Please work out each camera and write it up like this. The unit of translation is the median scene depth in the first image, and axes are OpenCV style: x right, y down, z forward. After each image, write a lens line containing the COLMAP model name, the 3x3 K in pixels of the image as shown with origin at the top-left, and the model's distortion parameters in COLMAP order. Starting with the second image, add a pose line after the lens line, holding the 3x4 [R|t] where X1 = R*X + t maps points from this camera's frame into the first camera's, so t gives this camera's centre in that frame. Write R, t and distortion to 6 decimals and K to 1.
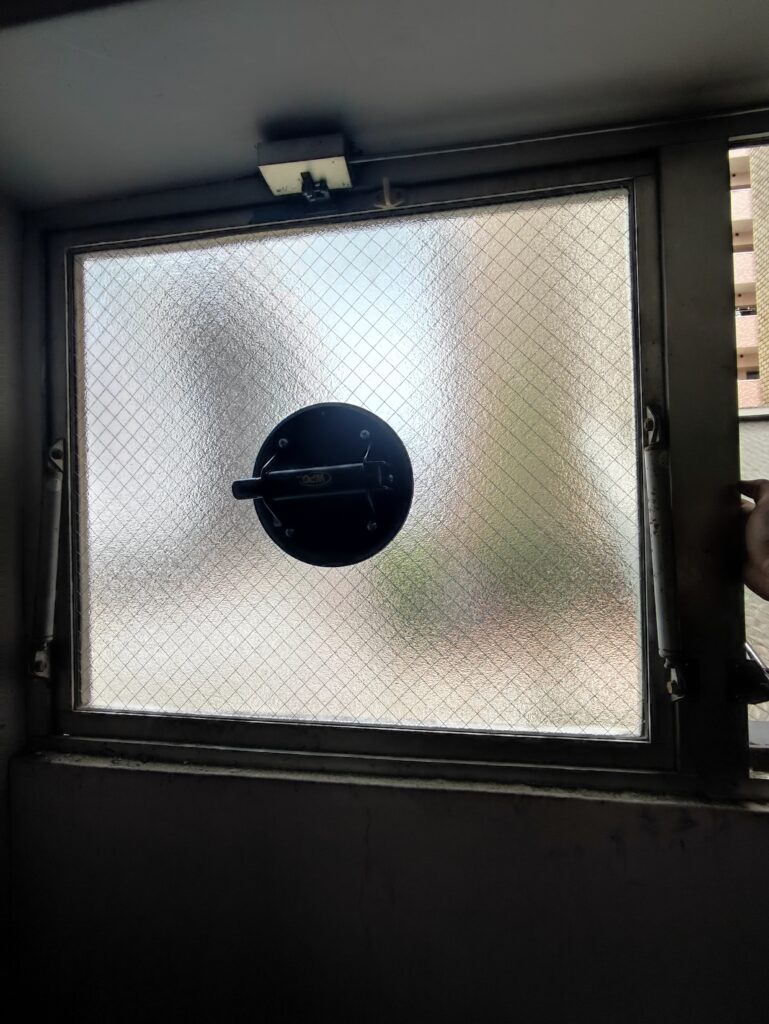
lens RADIAL K [[438.4, 0, 384.5], [0, 438.4, 512.0], [0, 0, 1]] dist [-0.001958, 0.000059]
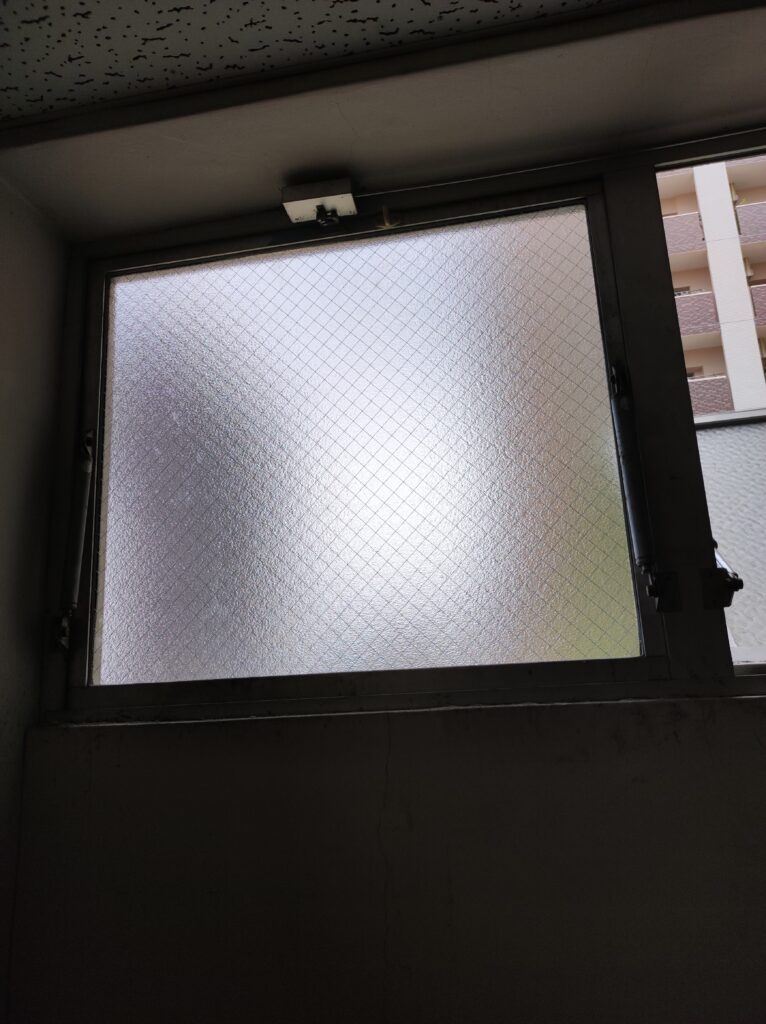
lens RADIAL K [[750.5, 0, 390.2], [0, 750.5, 524.5], [0, 0, 1]] dist [0.013221, 0.003304]
pose [[0.999043, -0.034436, -0.026980, 0.042524], [0.027113, 0.971401, -0.235893, 0.583454], [0.034332, 0.234936, 0.971404, -0.812895]]
